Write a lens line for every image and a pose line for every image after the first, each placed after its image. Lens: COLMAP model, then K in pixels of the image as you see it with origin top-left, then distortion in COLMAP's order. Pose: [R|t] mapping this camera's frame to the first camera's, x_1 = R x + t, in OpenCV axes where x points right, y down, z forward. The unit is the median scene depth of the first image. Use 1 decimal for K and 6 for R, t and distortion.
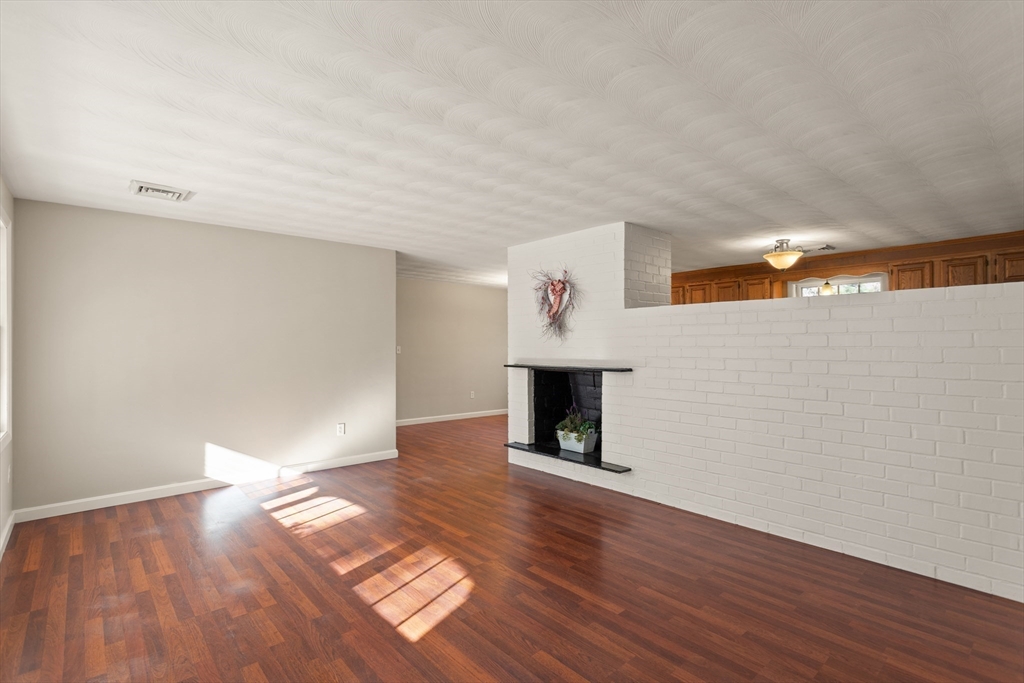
lens RADIAL K [[487.9, 0, 504.3], [0, 487.9, 344.0], [0, 0, 1]] dist [0.002770, 0.001763]
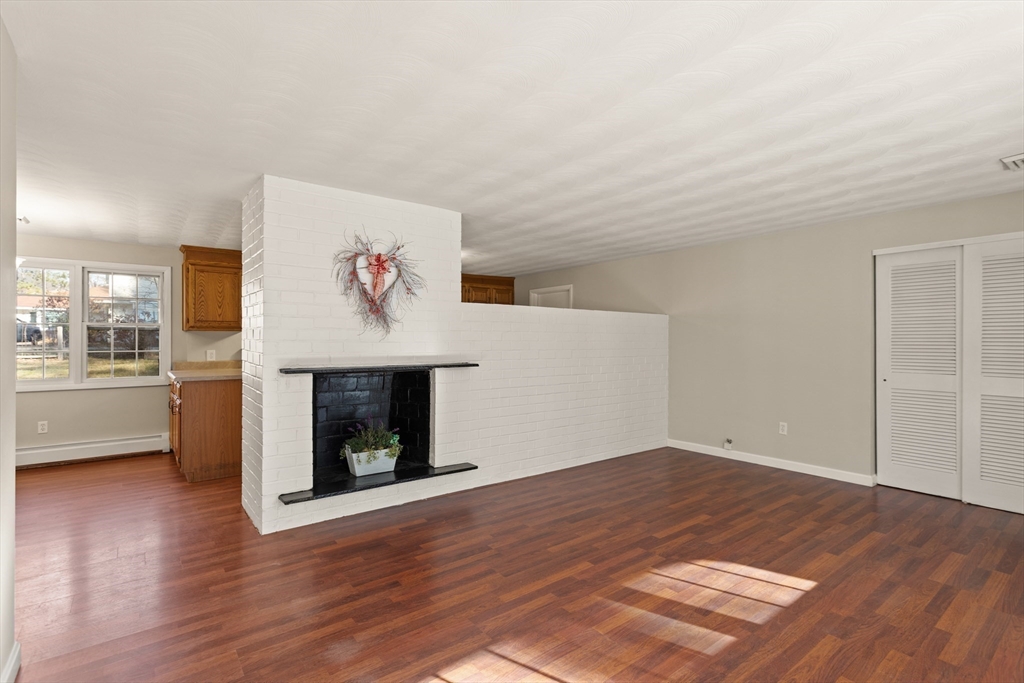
lens RADIAL K [[487.9, 0, 506.8], [0, 487.9, 337.5], [0, 0, 1]] dist [0.002770, 0.001763]
pose [[0.056336, 0.008192, 0.998378, -0.994296], [-0.007035, 0.999945, -0.007807, 0.007607], [-0.998387, -0.006584, 0.056391, 1.165392]]
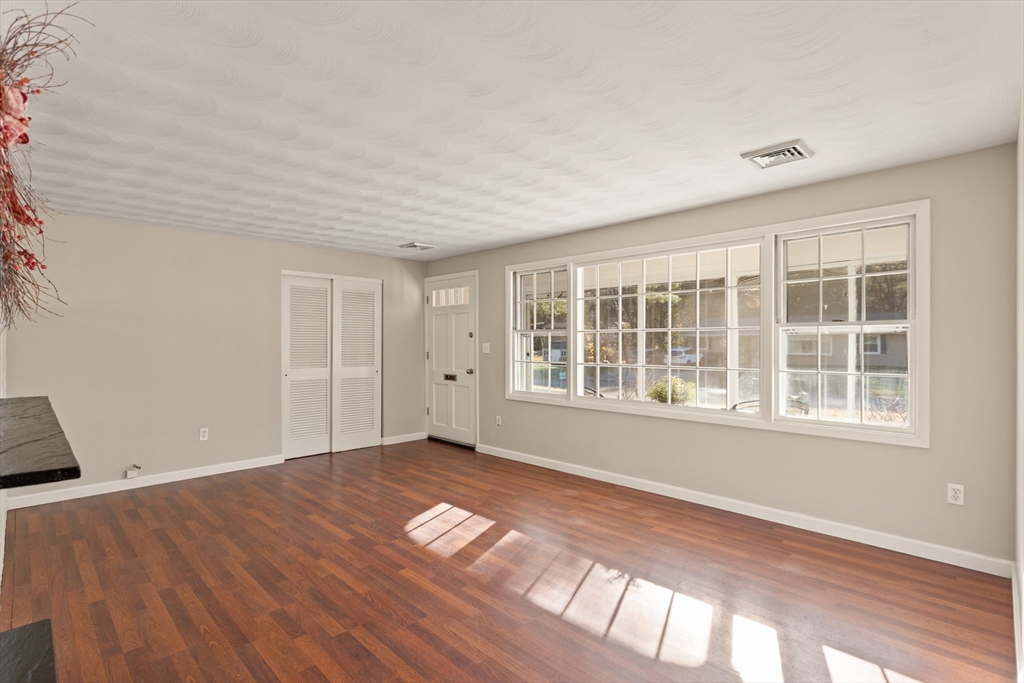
lens RADIAL K [[487.9, 0, 511.8], [0, 487.9, 343.2], [0, 0, 1]] dist [0.002770, 0.001763]
pose [[-0.997162, 0.003211, -0.075222, -0.214234], [0.003730, 0.999970, -0.006753, 0.010649], [0.075198, -0.007014, -0.997144, 1.963652]]
